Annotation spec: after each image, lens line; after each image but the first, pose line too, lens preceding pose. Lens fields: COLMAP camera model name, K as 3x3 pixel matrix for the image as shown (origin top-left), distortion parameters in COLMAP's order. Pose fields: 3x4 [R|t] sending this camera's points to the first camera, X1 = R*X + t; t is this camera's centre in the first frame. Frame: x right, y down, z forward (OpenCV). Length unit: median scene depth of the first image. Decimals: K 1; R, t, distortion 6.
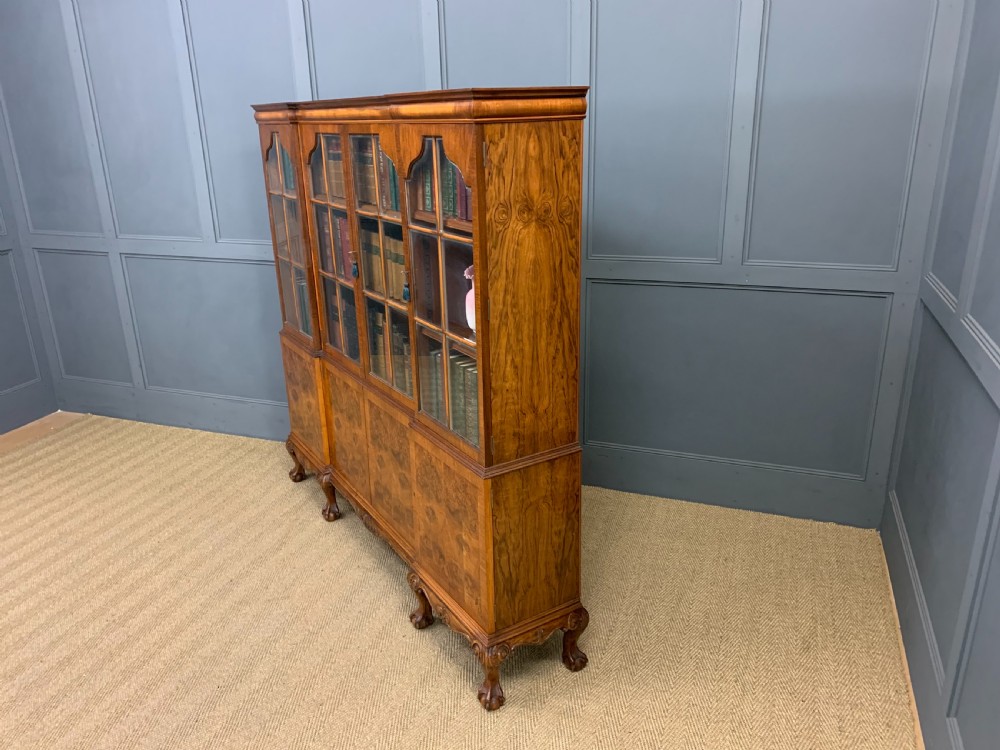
lens RADIAL K [[753.4, 0, 494.4], [0, 753.4, 379.1], [0, 0, 1]] dist [0.135226, -0.255340]
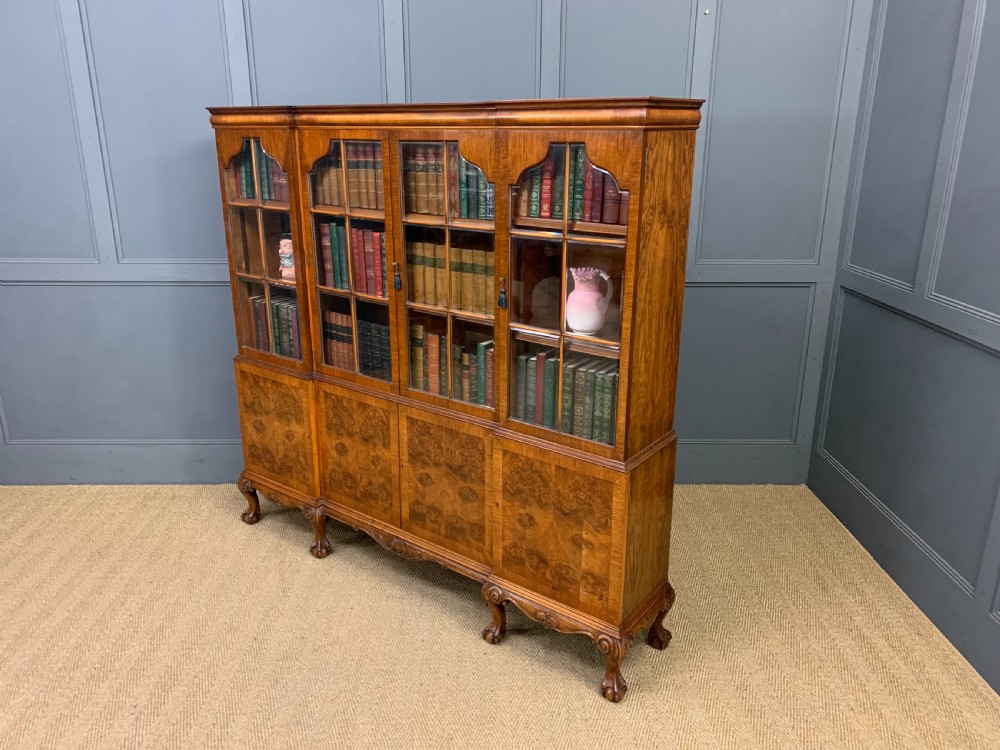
lens RADIAL K [[752.4, 0, 497.5], [0, 752.4, 371.7], [0, 0, 1]] dist [0.138313, -0.259787]
pose [[0.933481, -0.084334, 0.348569, -0.424308], [0.095057, 0.995377, -0.013741, -0.006095], [-0.345799, 0.045961, 0.937182, 0.069833]]
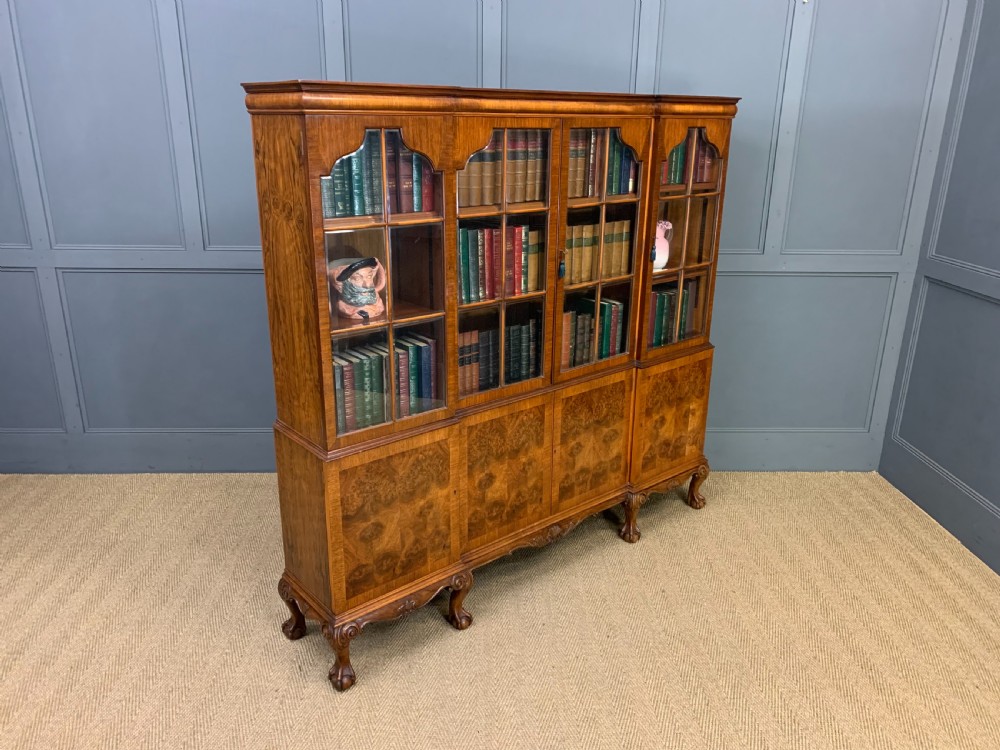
lens RADIAL K [[755.5, 0, 493.6], [0, 755.5, 373.6], [0, 0, 1]] dist [0.140345, -0.242473]
pose [[-0.145064, -0.291187, 0.945604, -1.173685], [0.316932, 0.891681, 0.323203, -0.380982], [-0.937289, 0.346577, -0.037064, 1.212755]]
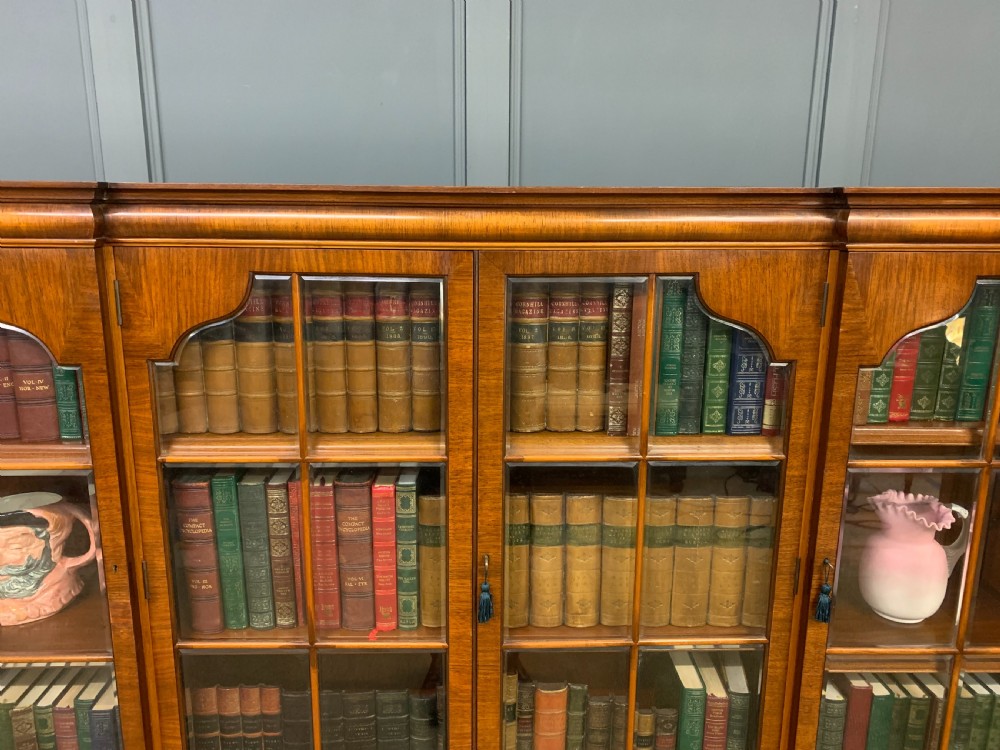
lens RADIAL K [[764.8, 0, 492.9], [0, 764.8, 378.5], [0, 0, 1]] dist [0.050863, -0.064067]
pose [[0.505403, -0.166033, 0.846759, -0.521227], [0.264603, 0.963857, 0.031062, -0.278371], [-0.821312, 0.208356, 0.531069, 0.793418]]
